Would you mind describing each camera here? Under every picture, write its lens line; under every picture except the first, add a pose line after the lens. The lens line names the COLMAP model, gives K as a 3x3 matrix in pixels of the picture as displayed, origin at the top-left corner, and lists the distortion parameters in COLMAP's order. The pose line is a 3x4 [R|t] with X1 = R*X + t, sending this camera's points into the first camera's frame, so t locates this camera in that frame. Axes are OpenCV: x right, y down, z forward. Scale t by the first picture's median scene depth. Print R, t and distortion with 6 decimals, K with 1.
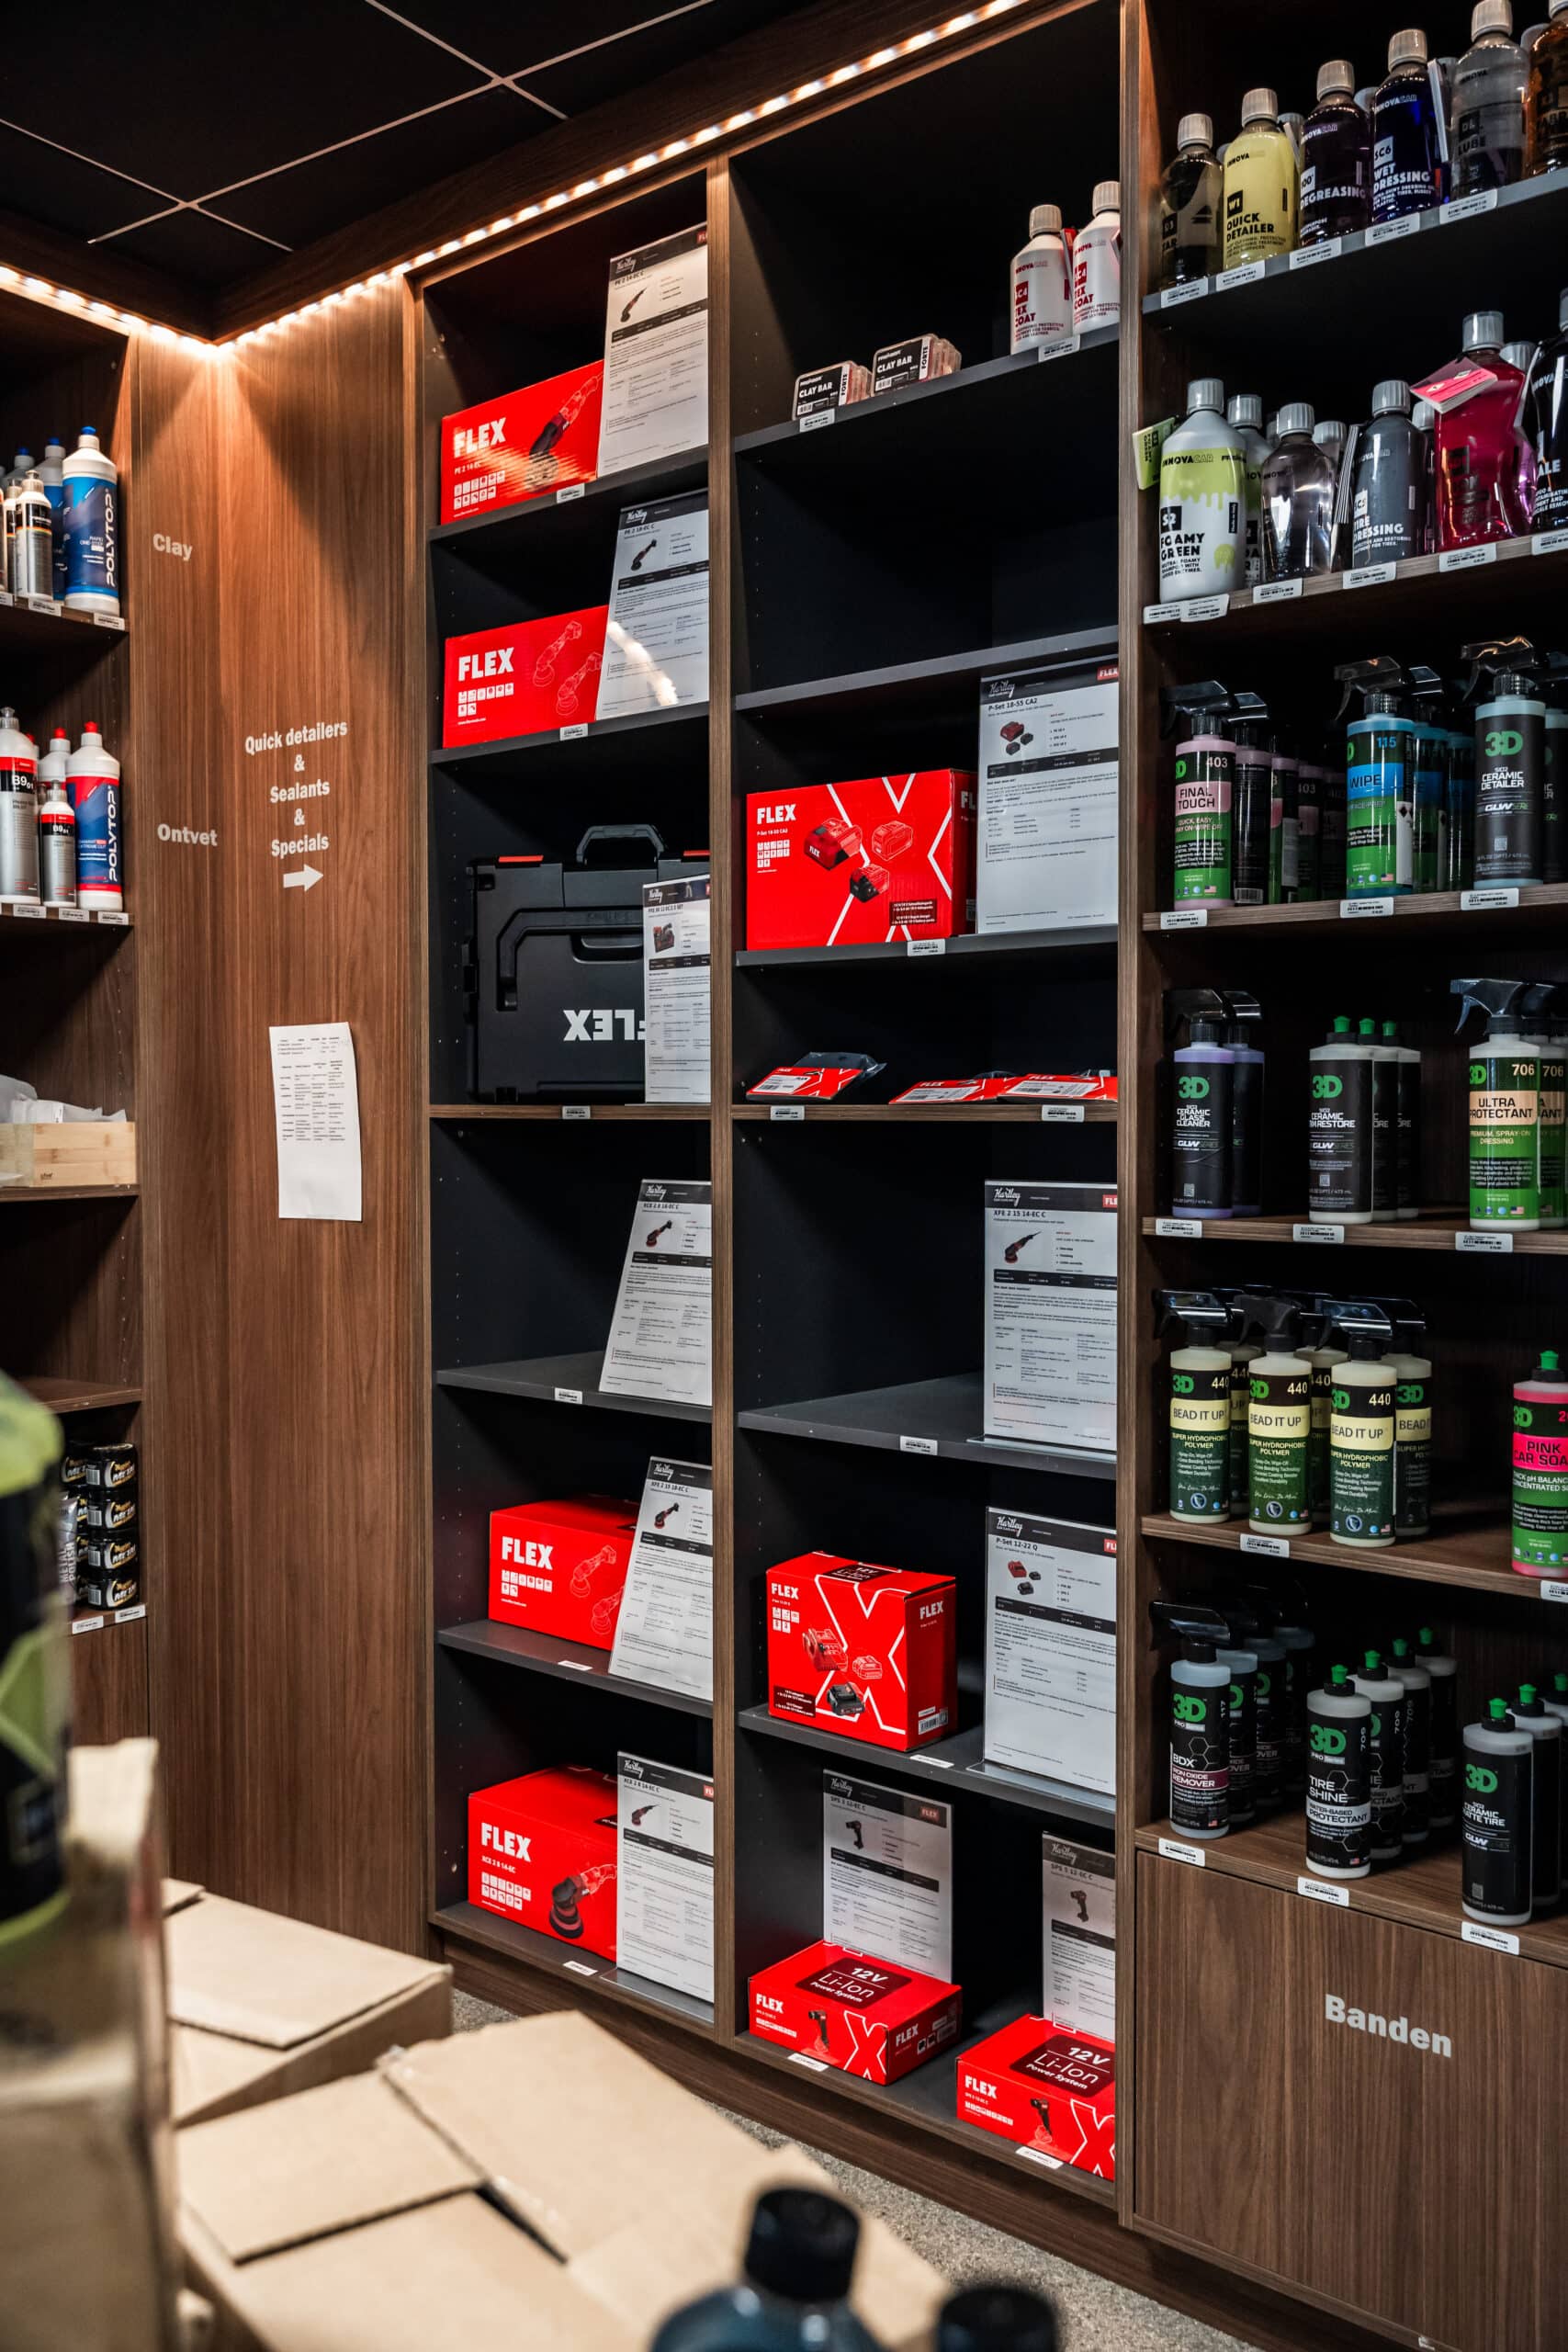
lens RADIAL K [[2047.1, 0, 775.8], [0, 2047.1, 1168.7], [0, 0, 1]] dist [0.014447, 0.013979]
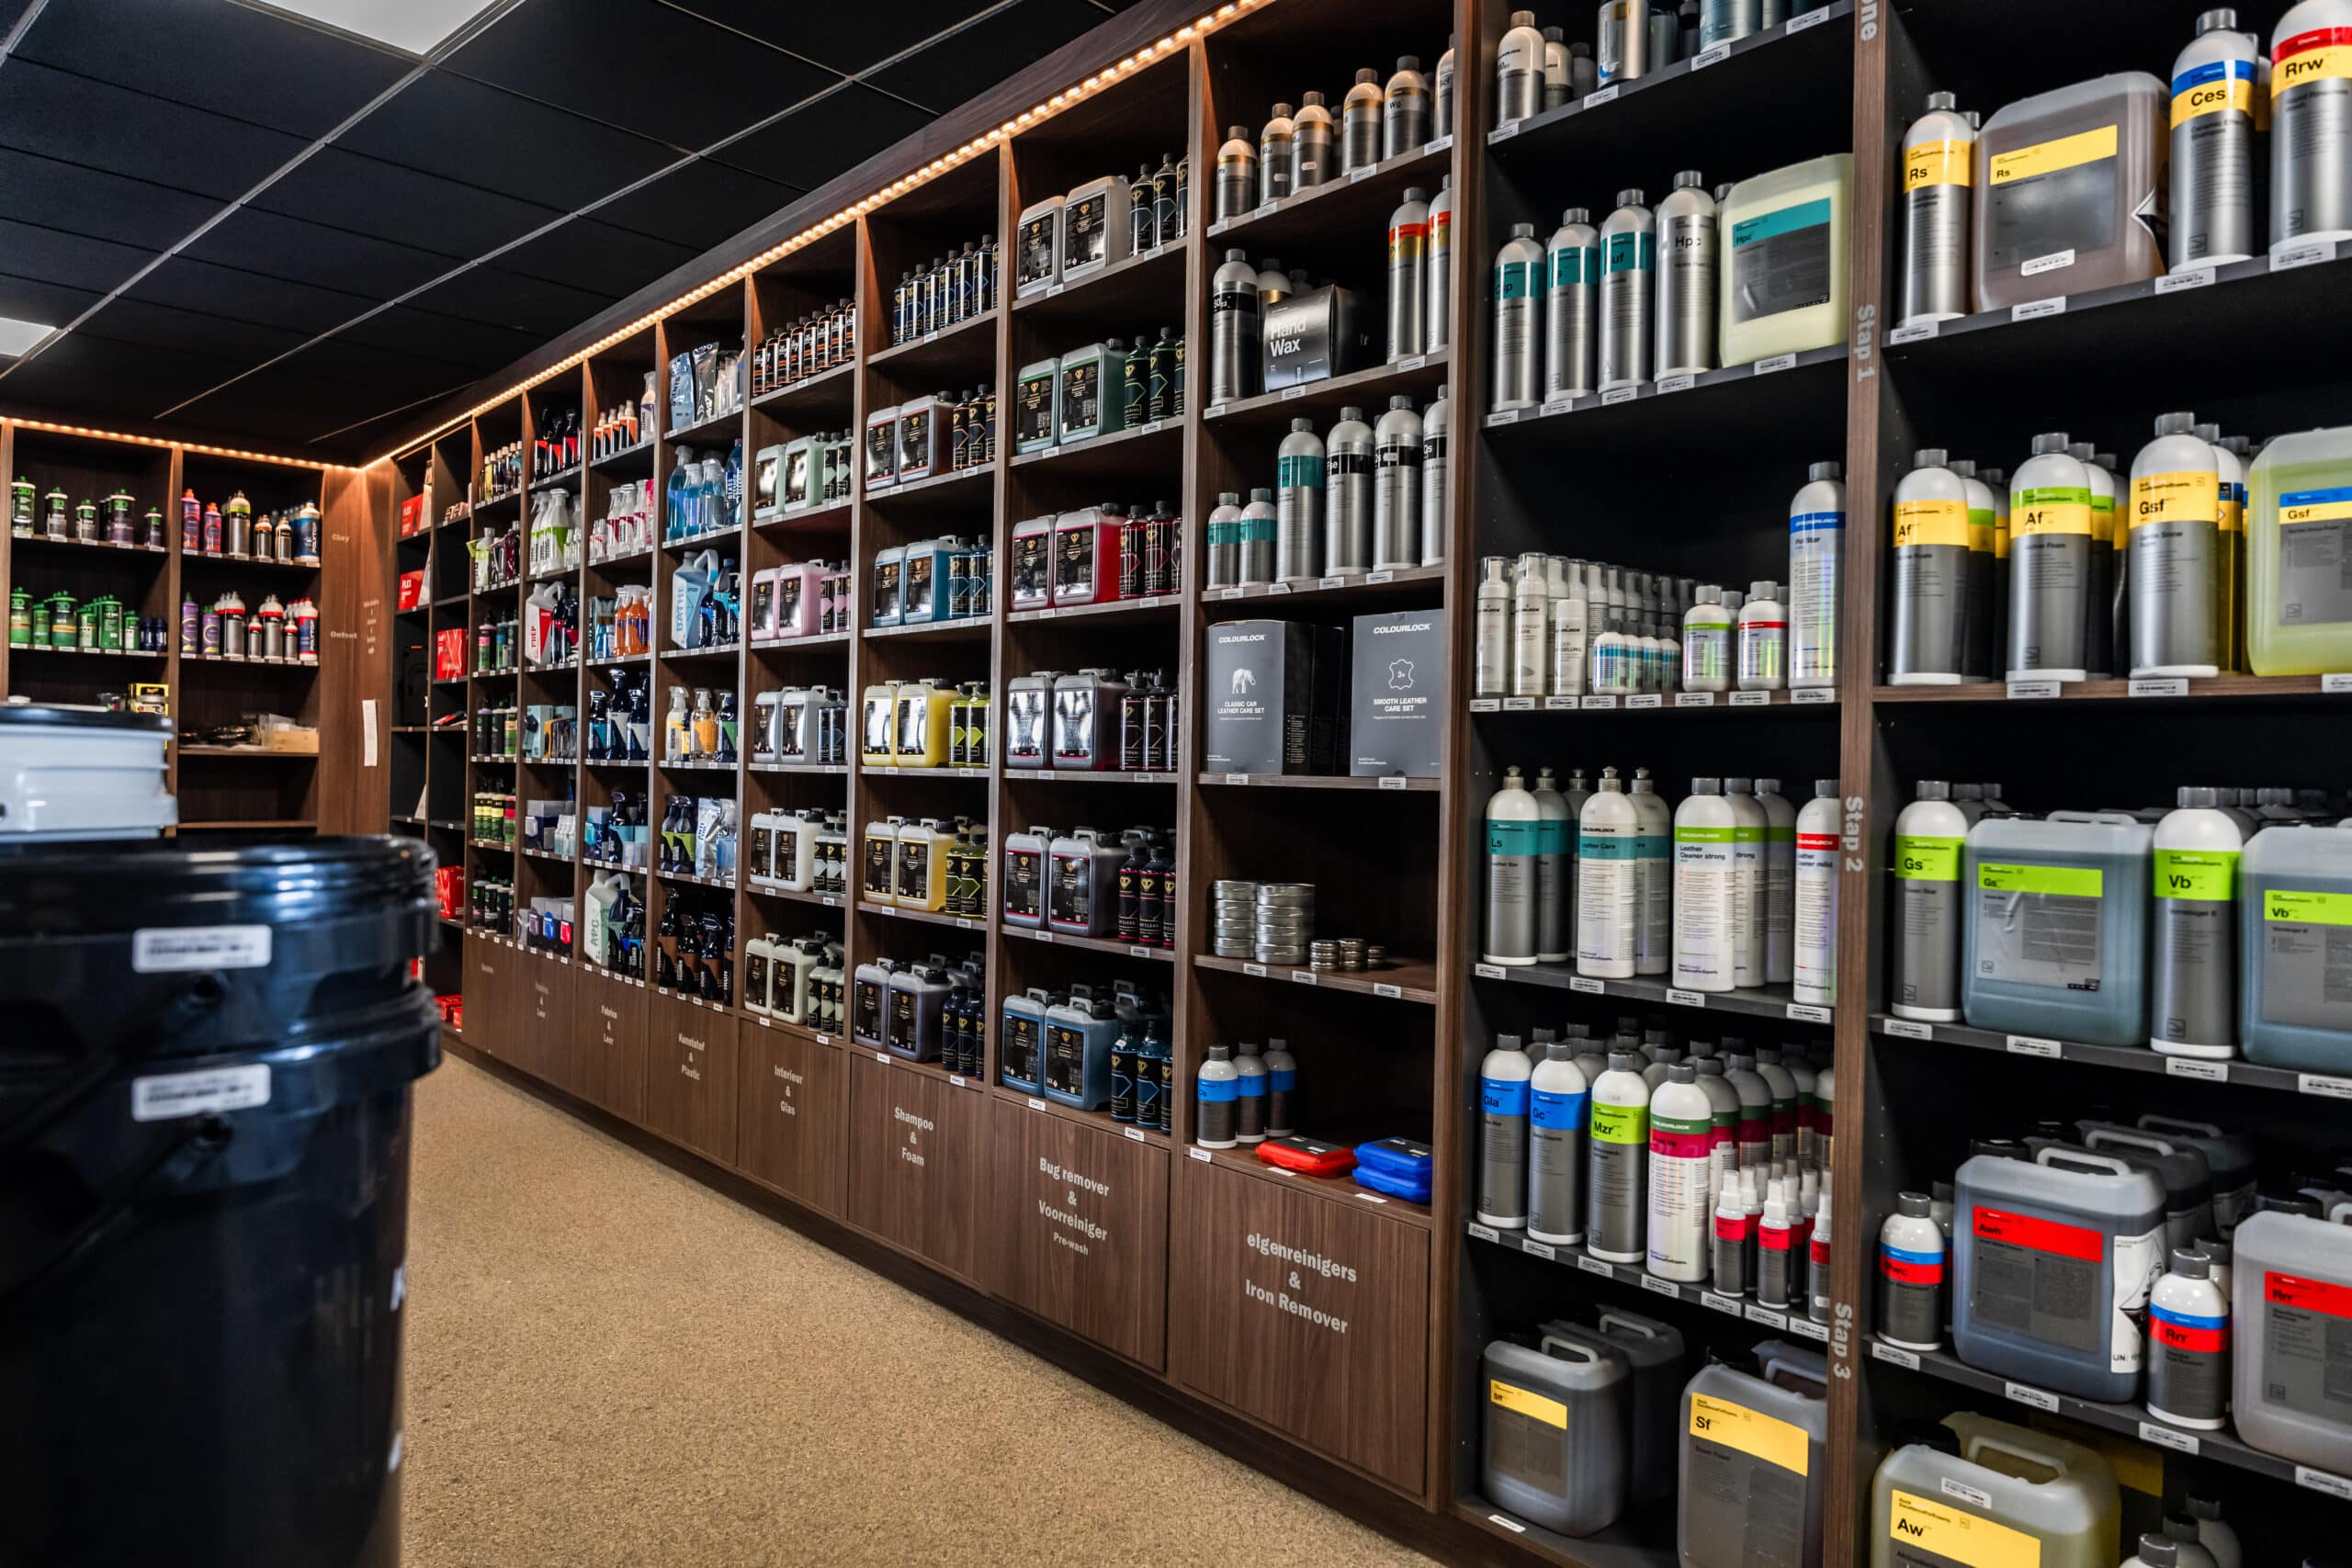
lens RADIAL K [[1585.4, 0, 1169.2], [0, 1585.4, 777.8], [0, 0, 1]] dist [-0.001305, -0.001209]
pose [[0.989525, 0.023897, -0.142373, 1.314853], [-0.028019, 0.999242, -0.027023, 0.075432], [0.141619, 0.030729, 0.989444, -1.160173]]
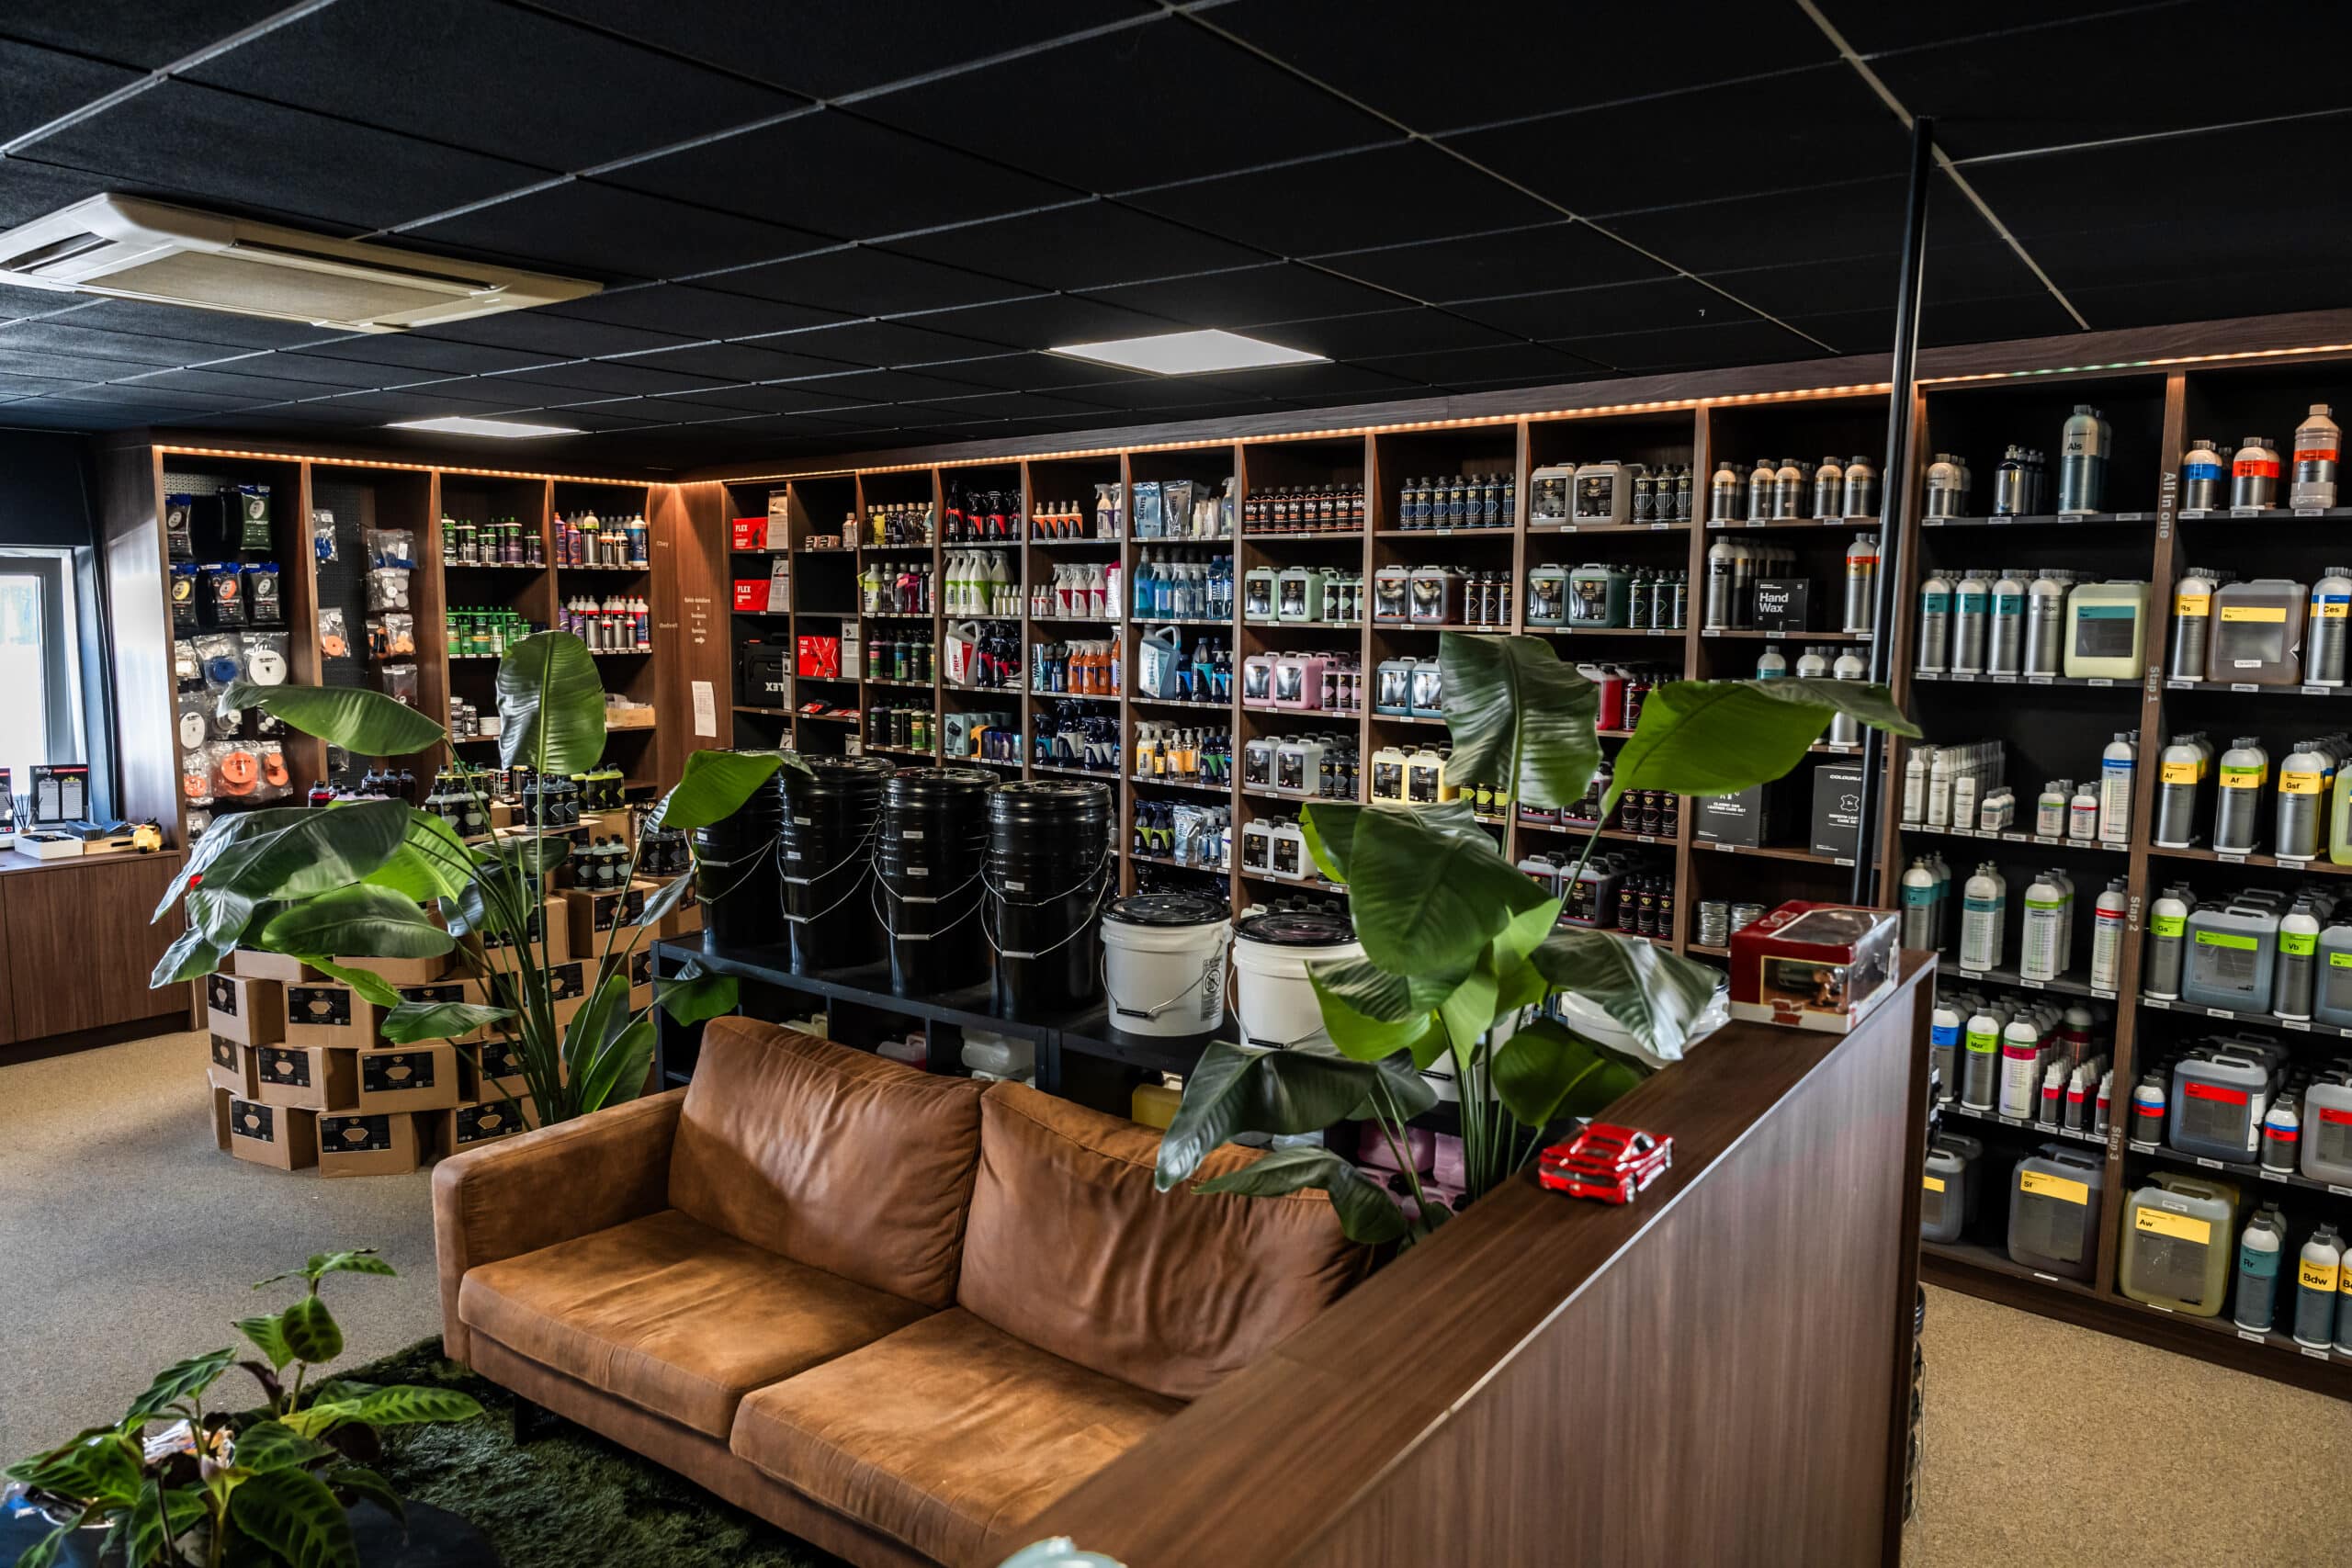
lens RADIAL K [[1585.4, 0, 1182.1], [0, 1585.4, 789.4], [0, 0, 1]] dist [-0.001305, -0.001209]
pose [[0.999725, 0.012138, -0.020075, 0.705625], [-0.010301, 0.995961, 0.089196, -0.146405], [0.021077, -0.088965, 0.995812, -1.853536]]
